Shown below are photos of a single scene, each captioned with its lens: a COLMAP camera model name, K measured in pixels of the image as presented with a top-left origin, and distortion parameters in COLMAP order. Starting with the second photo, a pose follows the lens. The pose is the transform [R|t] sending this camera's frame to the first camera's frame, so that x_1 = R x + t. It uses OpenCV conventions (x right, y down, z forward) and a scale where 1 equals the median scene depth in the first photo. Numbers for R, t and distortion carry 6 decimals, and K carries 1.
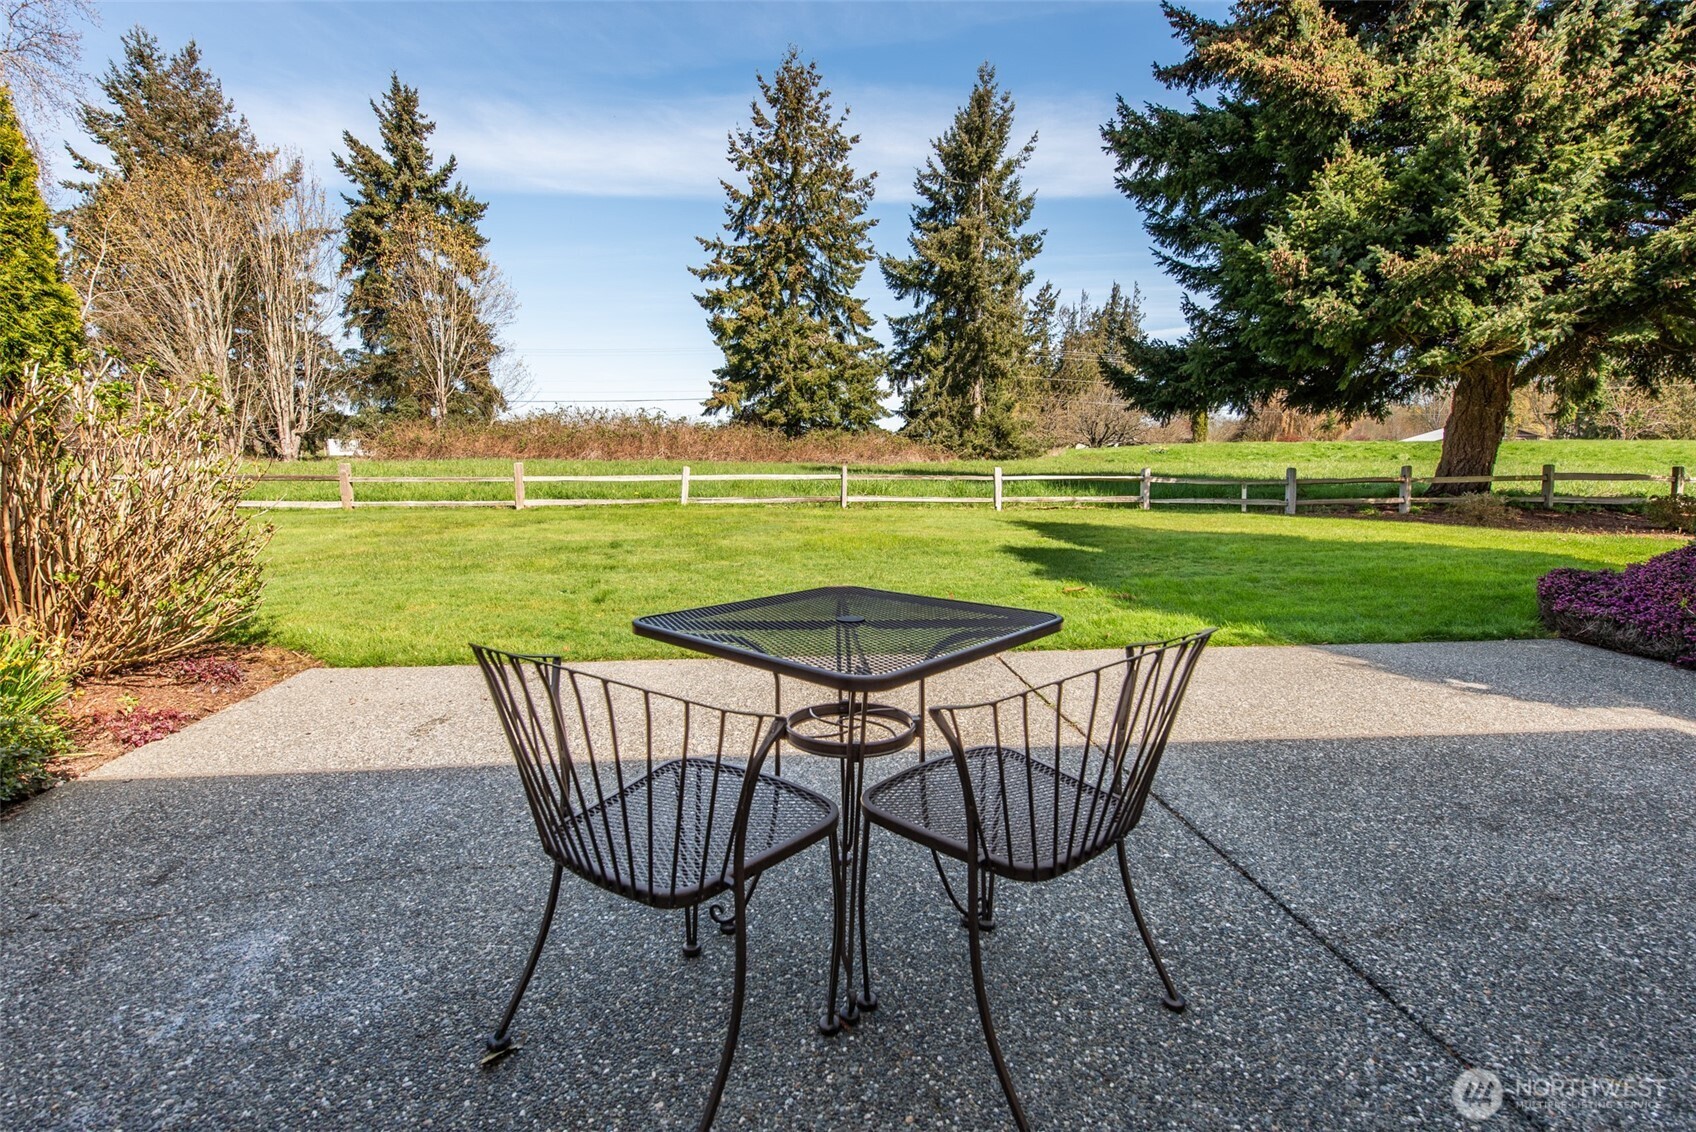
lens RADIAL K [[783.2, 0, 852.8], [0, 783.2, 562.8], [0, 0, 1]] dist [0.014129, -0.008520]
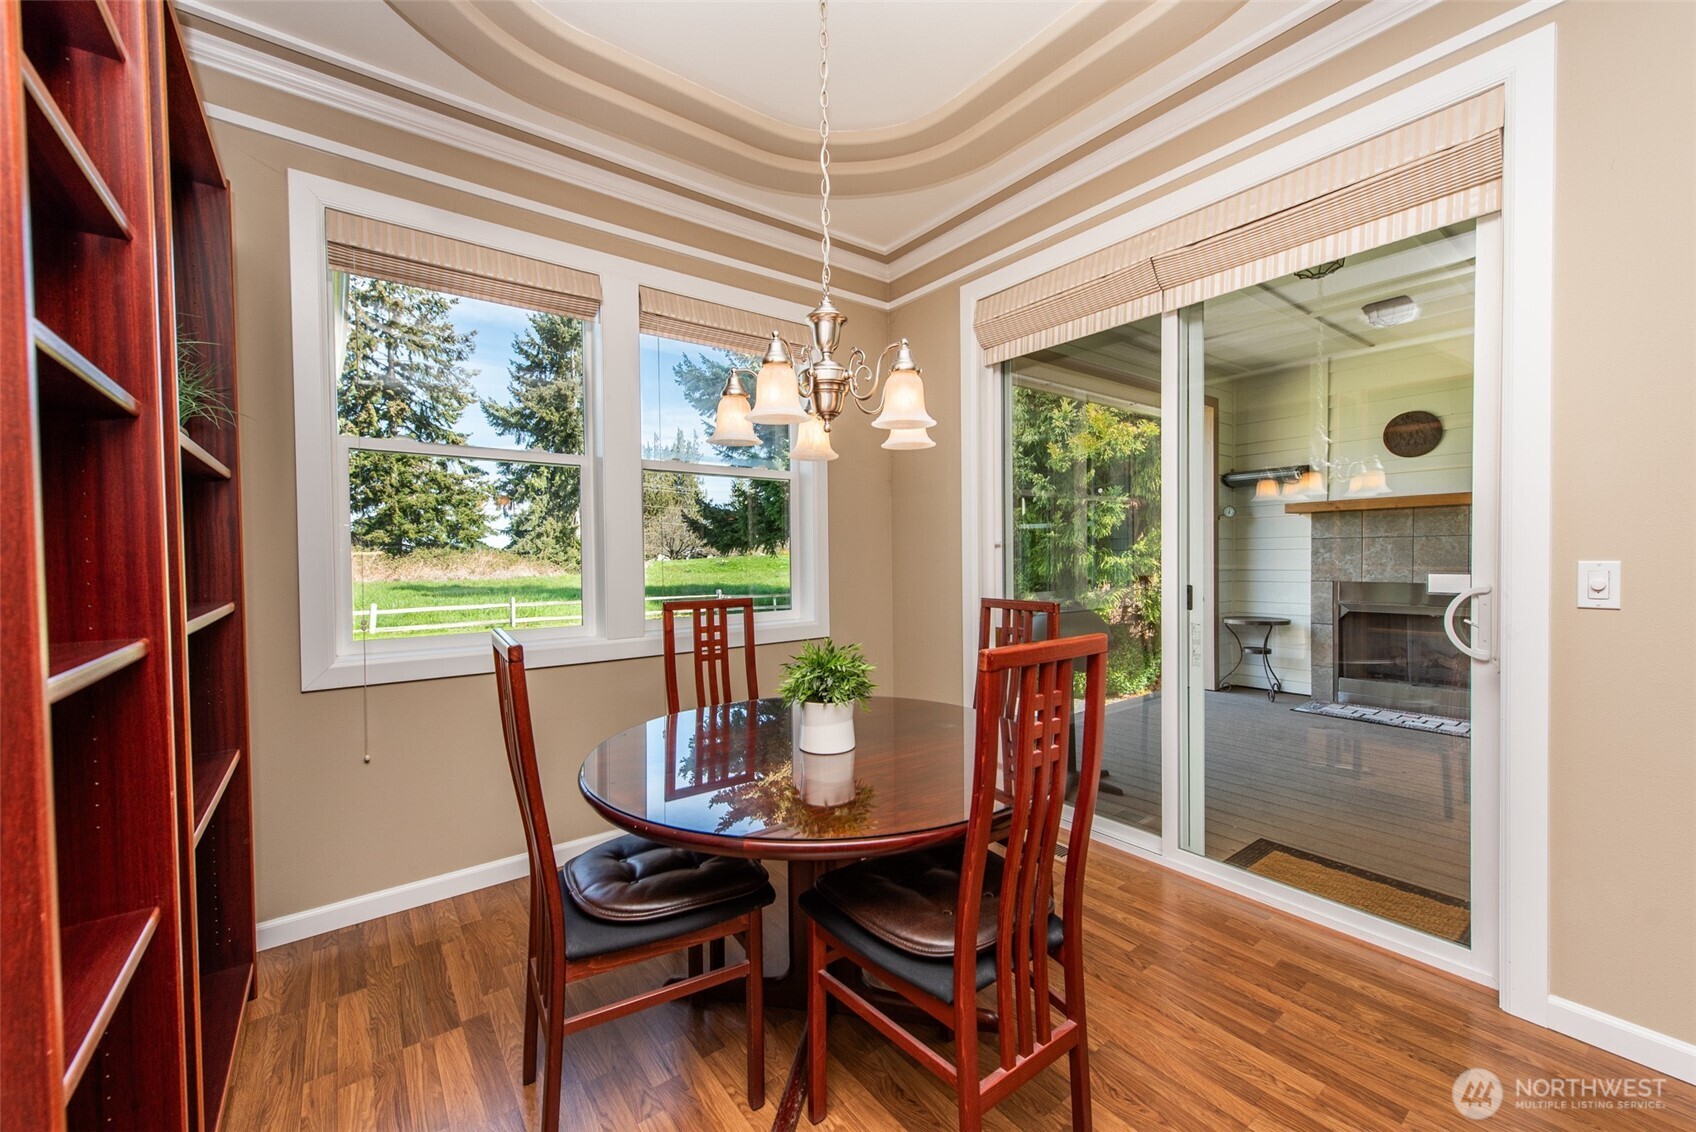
lens RADIAL K [[650.3, 0, 834.1], [0, 650.3, 567.3], [0, 0, 1]] dist [0.017177, -0.000378]
pose [[0.856641, -0.021797, 0.515453, -0.025571], [0.086187, 0.991113, -0.101324, -0.001925], [-0.508663, 0.131224, 0.850907, -0.061668]]
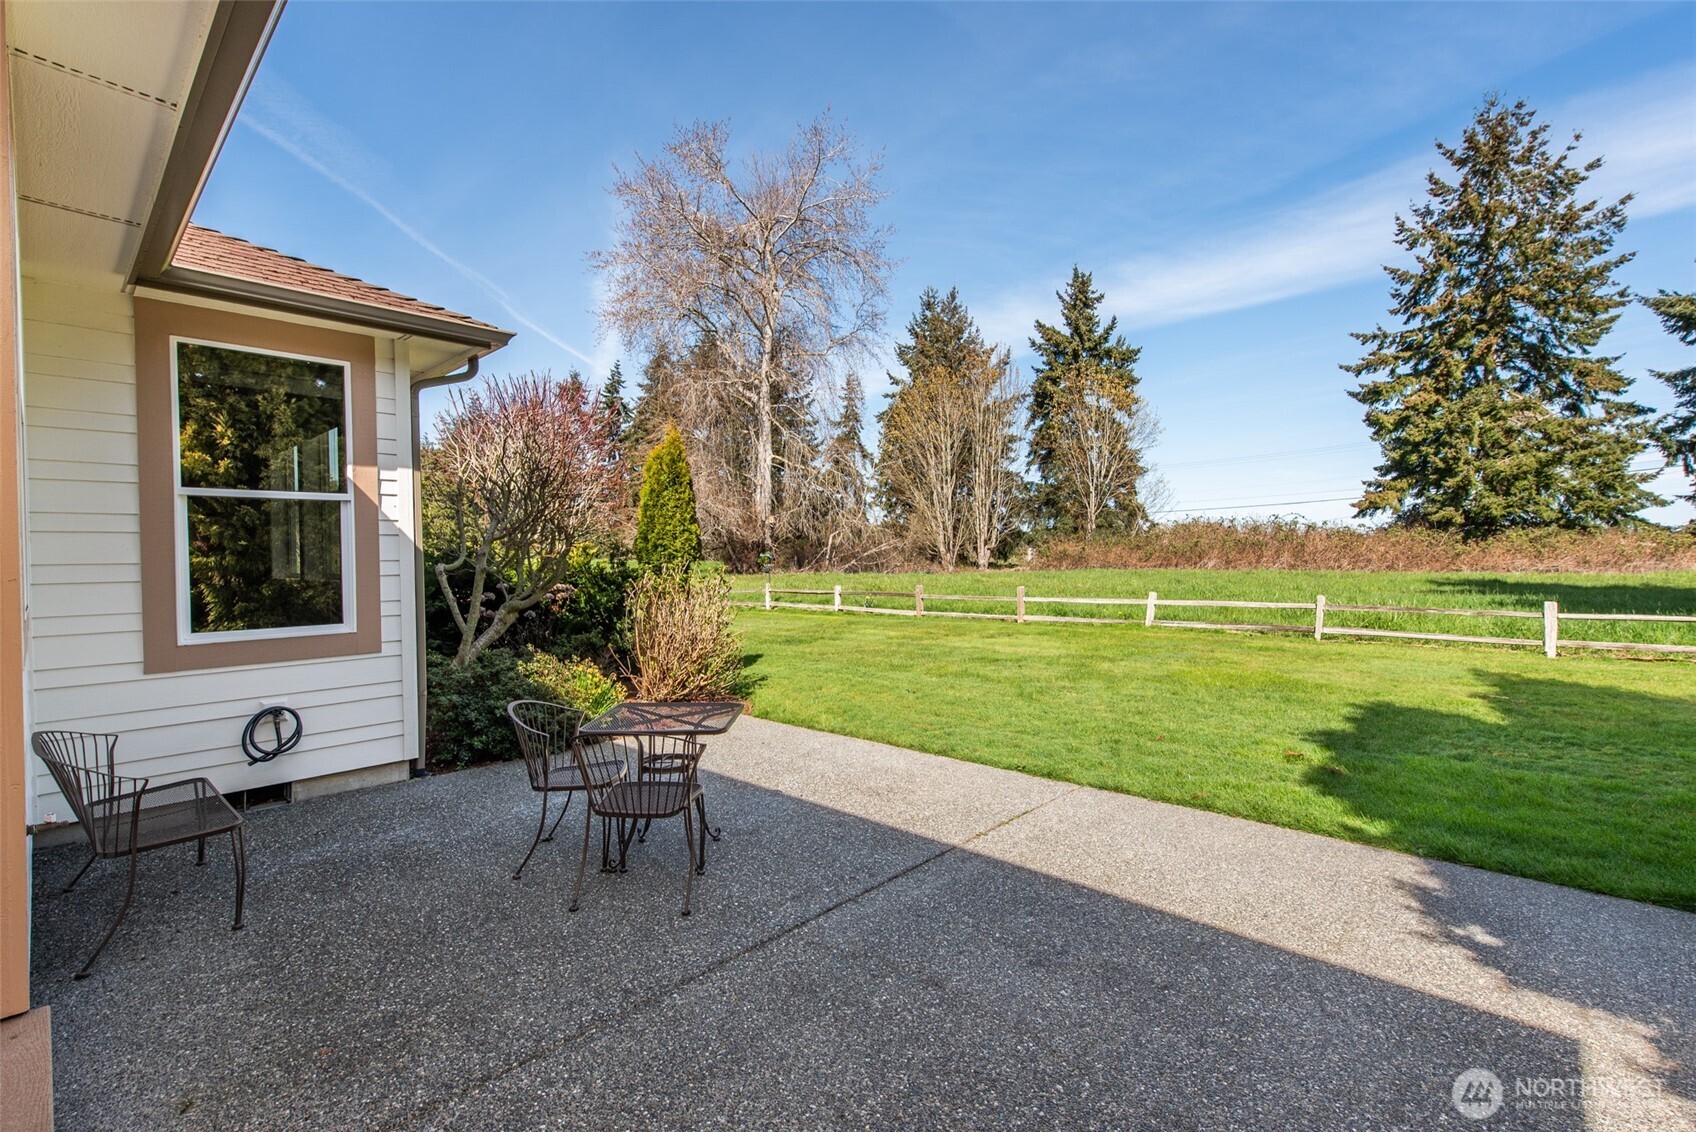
lens RADIAL K [[737.9, 0, 848.0], [0, 737.9, 566.0], [0, 0, 1]] dist [0.011854, -0.006737]
pose [[0.667889, -0.002428, -0.744257, 0.059309], [-0.089587, 0.992461, -0.083632, -0.007118], [0.738849, 0.122533, 0.662637, -0.003427]]
